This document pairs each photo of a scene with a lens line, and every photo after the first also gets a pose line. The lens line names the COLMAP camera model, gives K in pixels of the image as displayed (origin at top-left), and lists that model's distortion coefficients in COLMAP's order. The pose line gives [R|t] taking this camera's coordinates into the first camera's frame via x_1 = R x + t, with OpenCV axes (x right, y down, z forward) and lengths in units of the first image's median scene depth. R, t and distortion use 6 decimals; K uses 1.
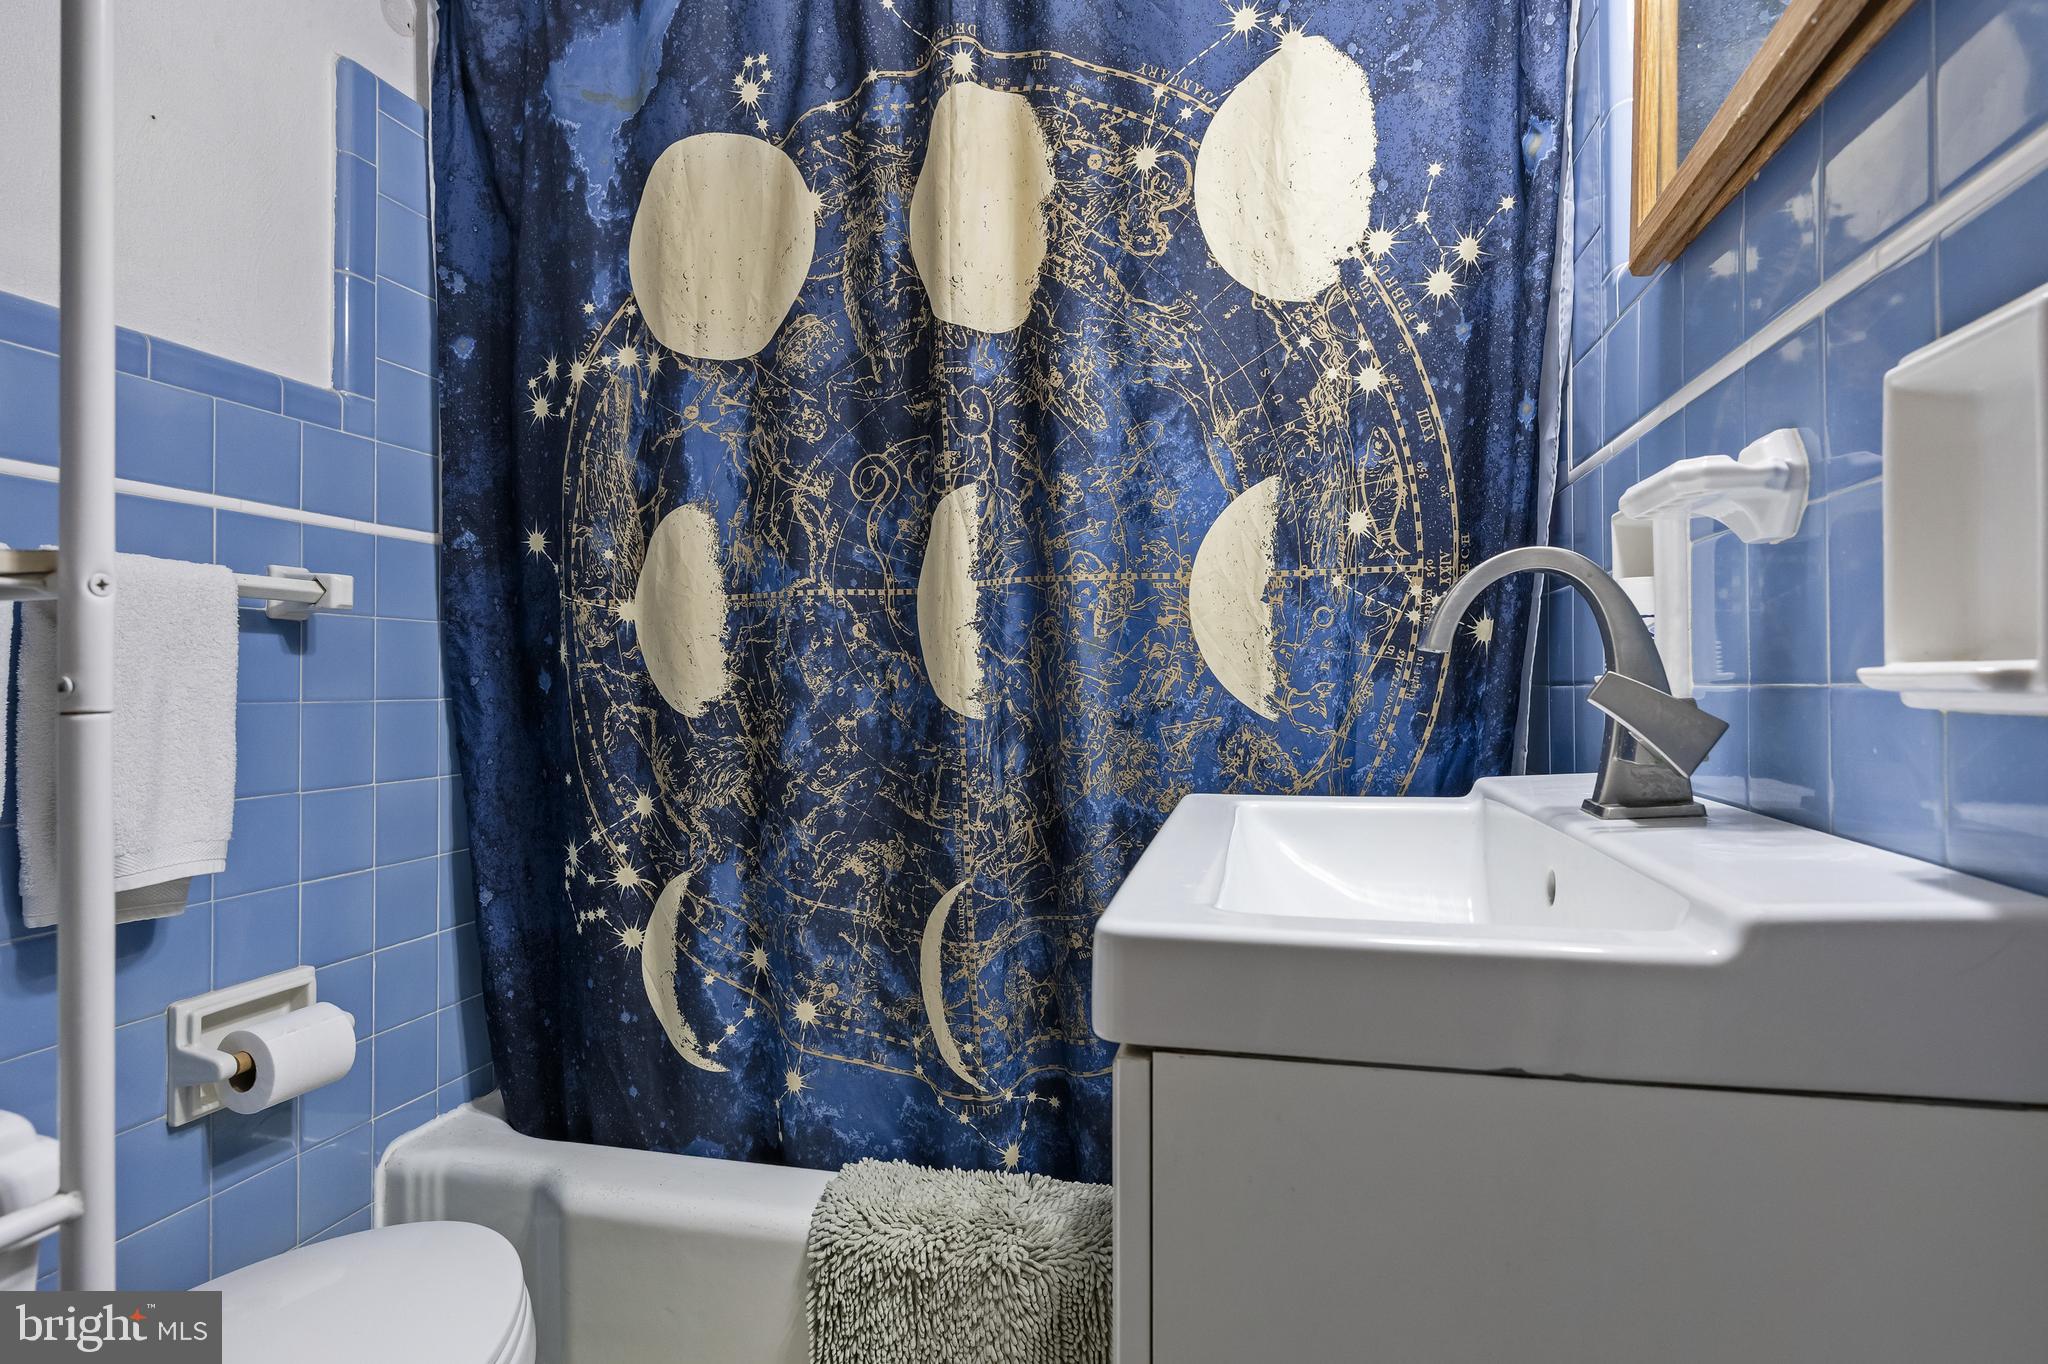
lens RADIAL K [[1126.1, 0, 1021.3], [0, 1126.1, 688.1], [0, 0, 1]] dist [-0.001339, -0.000068]
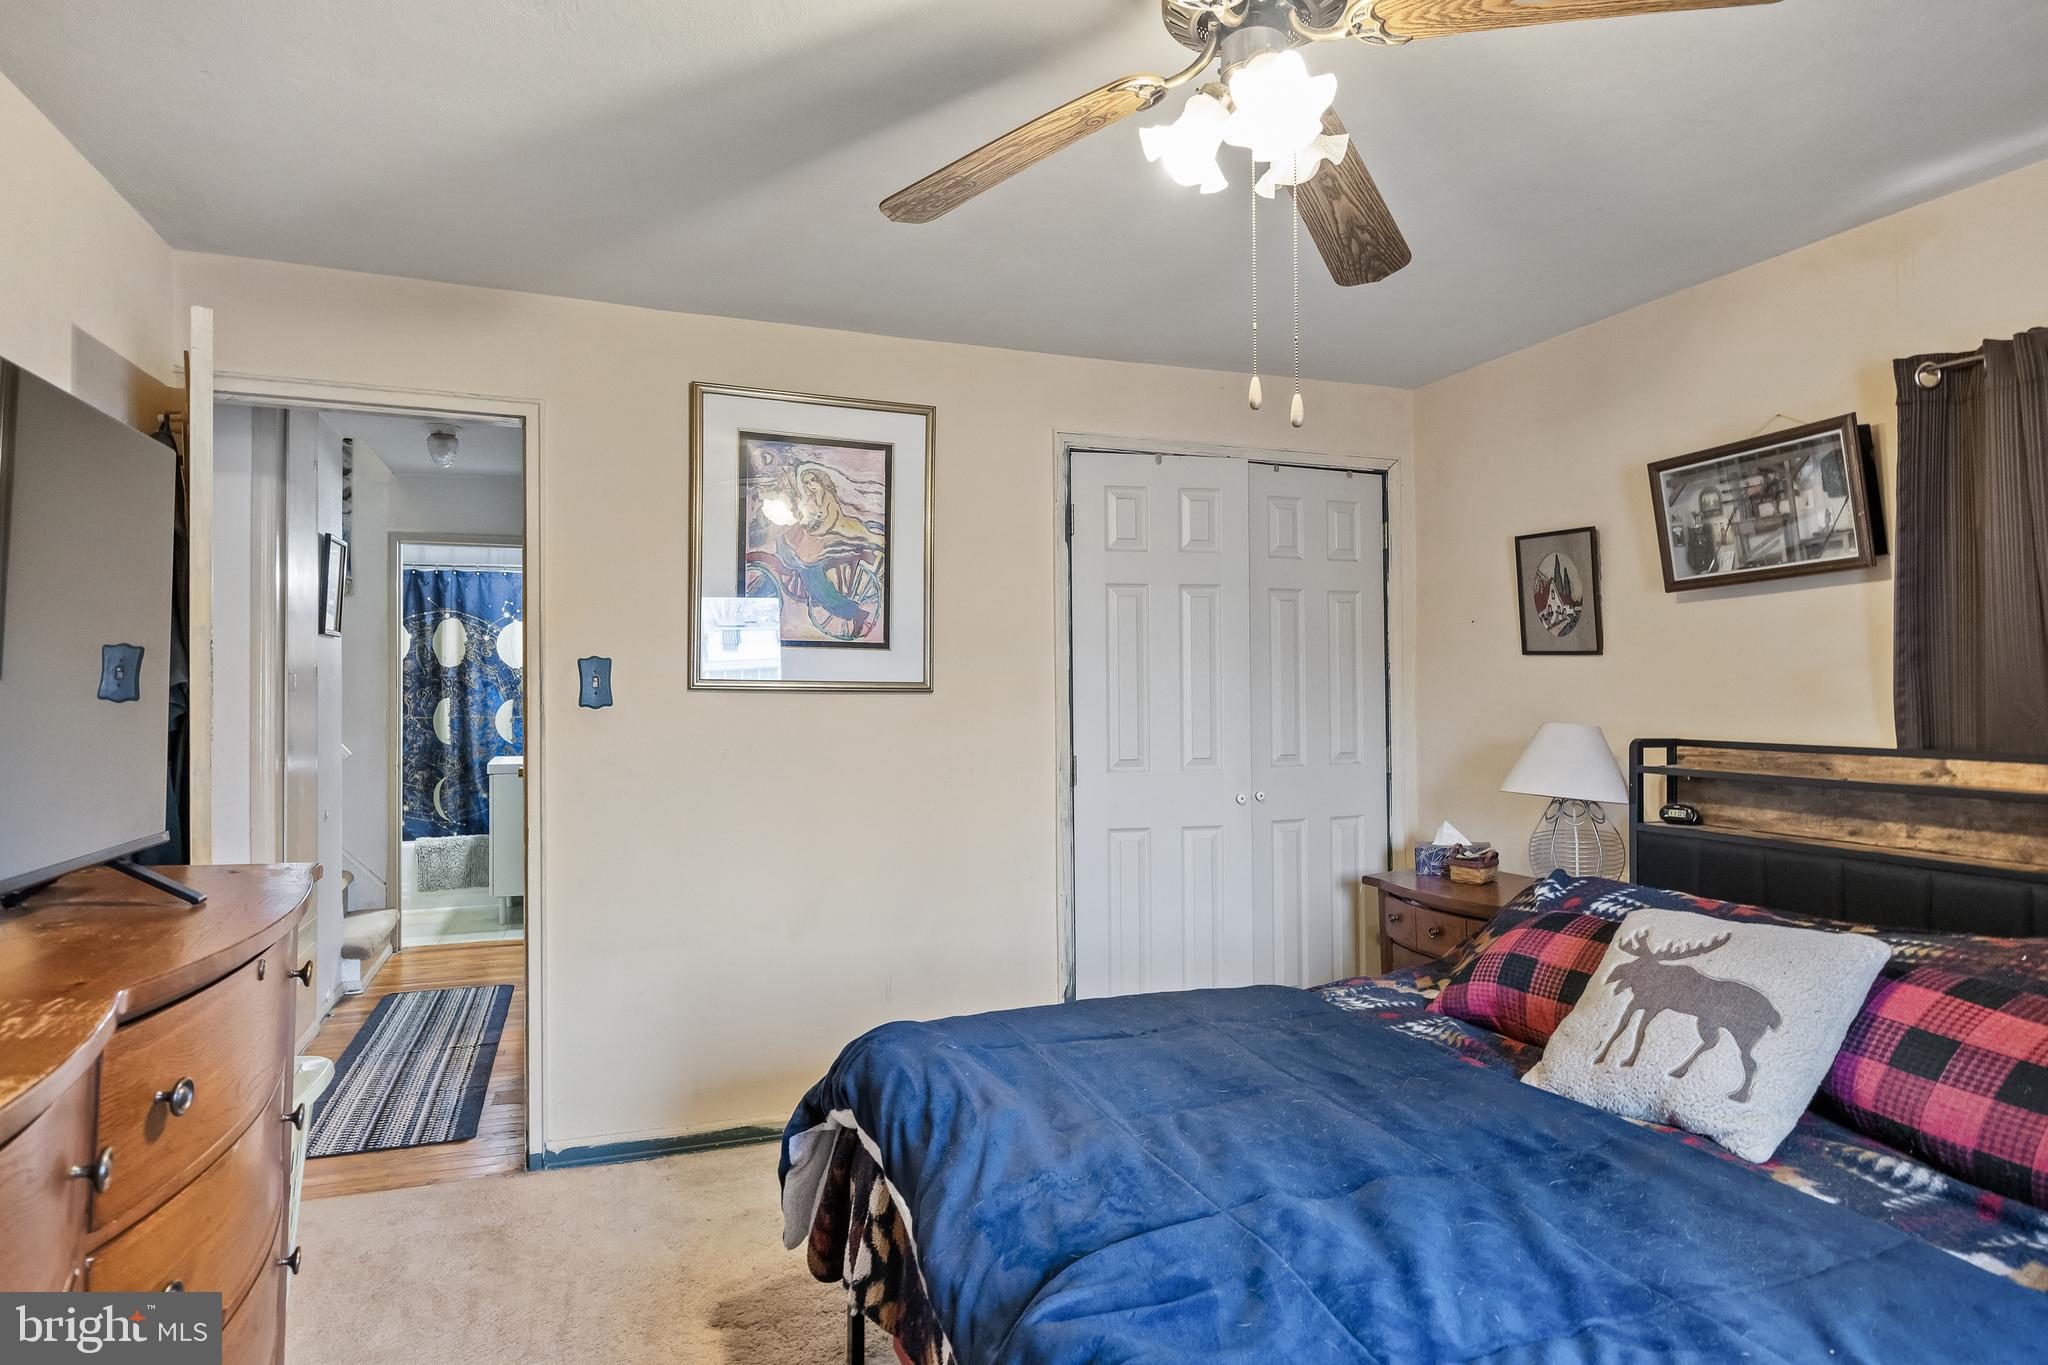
lens RADIAL K [[1127.3, 0, 1013.3], [0, 1127.3, 689.5], [0, 0, 1]] dist [-0.006368, -0.000282]
pose [[0.838659, 0.003619, 0.544645, -0.661884], [-0.000934, 0.999986, -0.005206, -0.192863], [-0.544657, 0.003857, 0.838650, -4.564245]]
